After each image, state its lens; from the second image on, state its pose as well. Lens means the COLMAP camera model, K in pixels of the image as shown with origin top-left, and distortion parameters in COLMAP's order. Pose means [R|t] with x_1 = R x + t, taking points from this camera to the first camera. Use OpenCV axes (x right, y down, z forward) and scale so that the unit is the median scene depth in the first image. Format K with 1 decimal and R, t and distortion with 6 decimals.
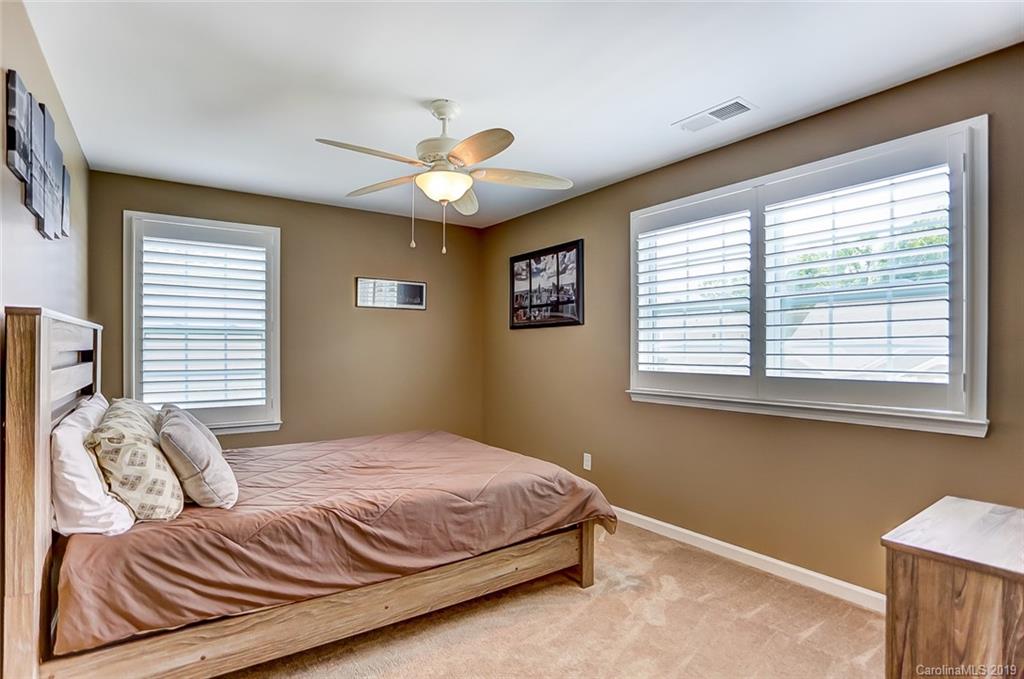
lens RADIAL K [[503.4, 0, 510.0], [0, 503.4, 344.8], [0, 0, 1]] dist [-0.058068, 0.022843]
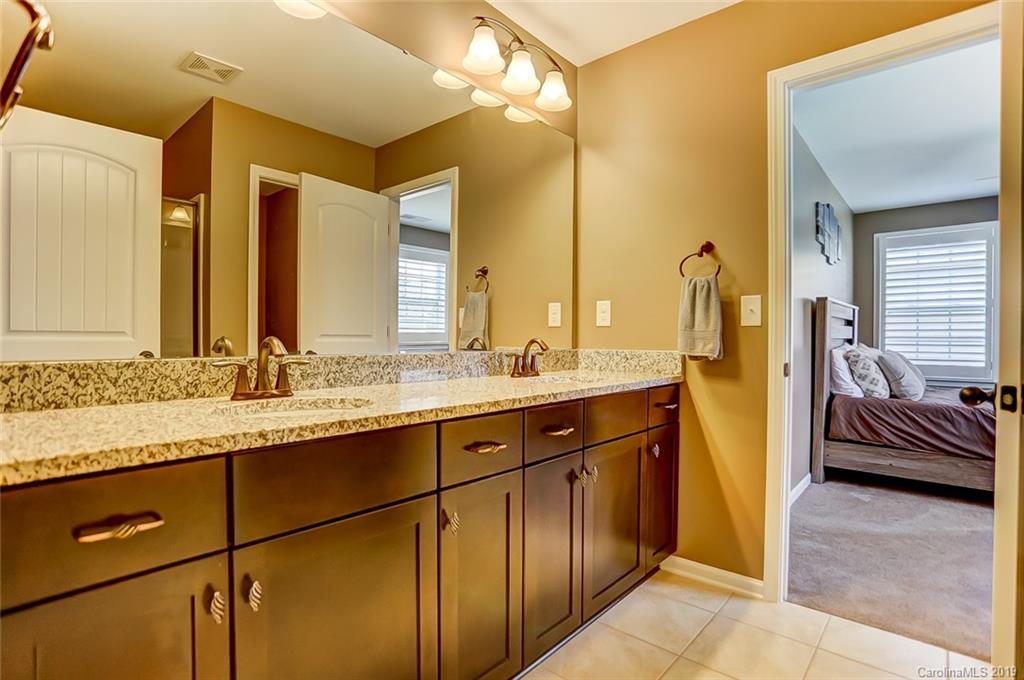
lens RADIAL K [[503.4, 0, 510.0], [0, 503.4, 345.3], [0, 0, 1]] dist [-0.058068, 0.022843]
pose [[0.223856, 0.019483, -0.974427, 0.877623], [-0.001956, 0.999807, 0.019541, 0.095477], [0.974620, -0.002468, 0.223851, -0.888996]]
